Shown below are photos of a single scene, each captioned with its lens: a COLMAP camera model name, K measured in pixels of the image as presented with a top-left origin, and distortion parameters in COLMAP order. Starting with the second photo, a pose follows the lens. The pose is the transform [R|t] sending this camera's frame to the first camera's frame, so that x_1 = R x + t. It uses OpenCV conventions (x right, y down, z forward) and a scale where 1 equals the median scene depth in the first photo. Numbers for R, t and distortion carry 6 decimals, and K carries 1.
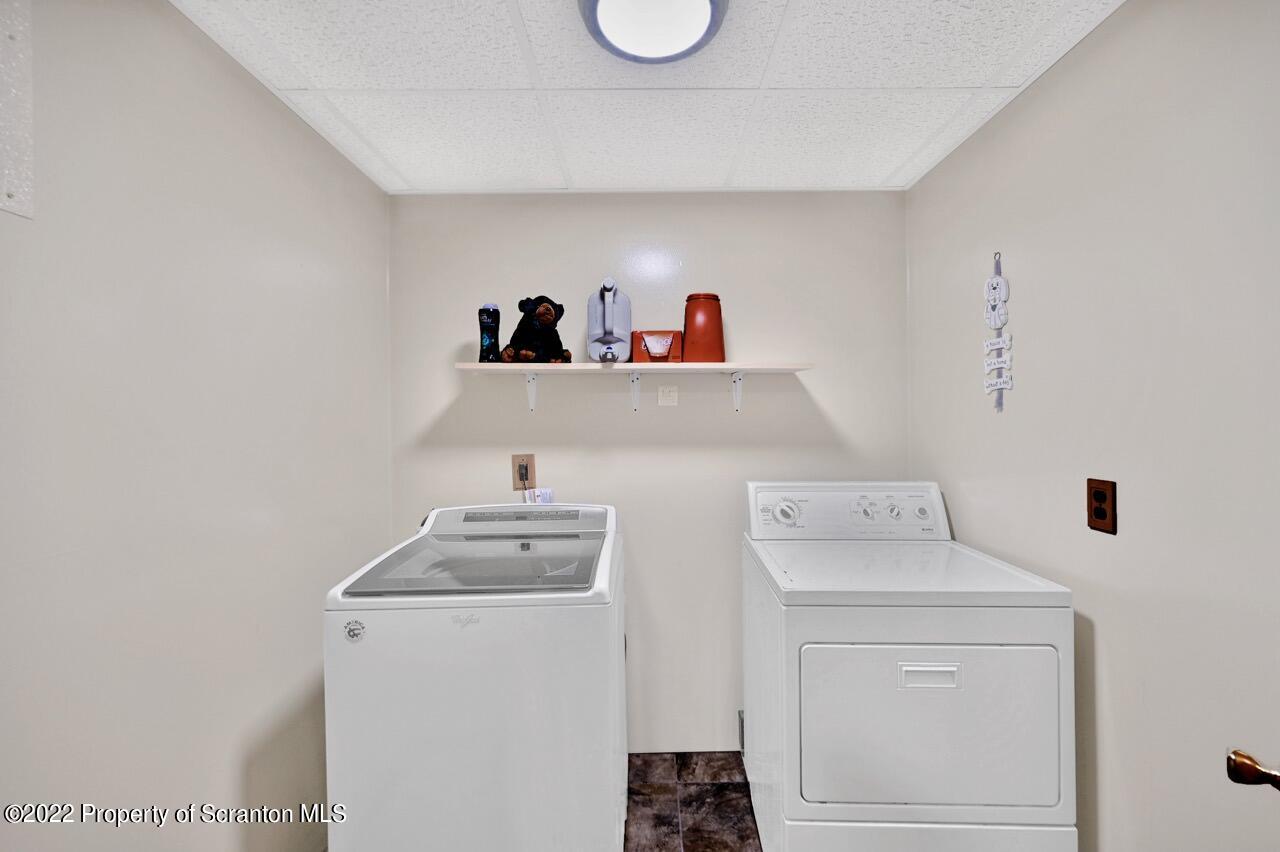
lens RADIAL K [[512.9, 0, 639.1], [0, 512.9, 420.3], [0, 0, 1]] dist [-0.003992, 0.000026]
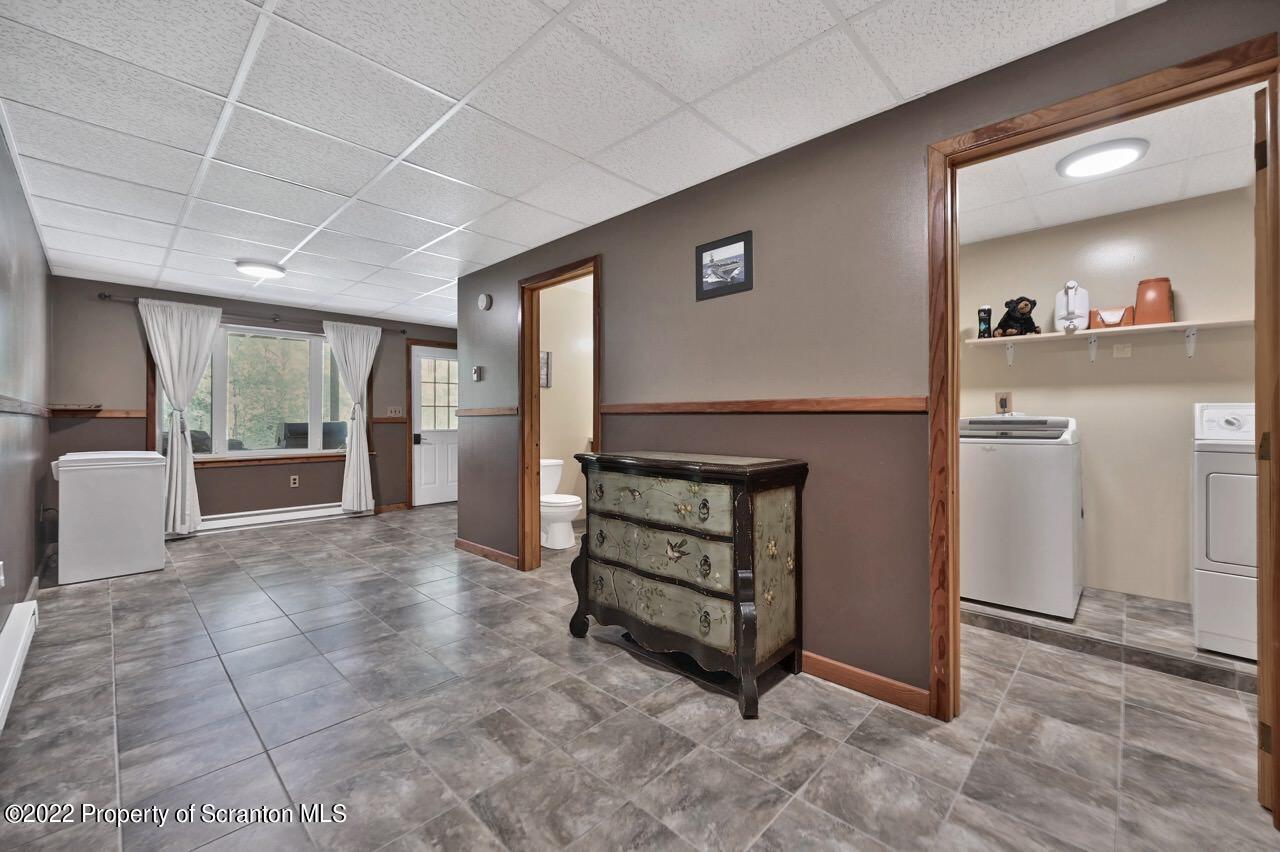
lens RADIAL K [[512.9, 0, 639.5], [0, 512.9, 422.6], [0, 0, 1]] dist [-0.003992, 0.000026]
pose [[0.732704, 0.008456, -0.680495, 0.046556], [-0.006375, 0.999964, 0.005562, 0.181604], [0.680518, 0.000263, 0.732732, -1.150874]]
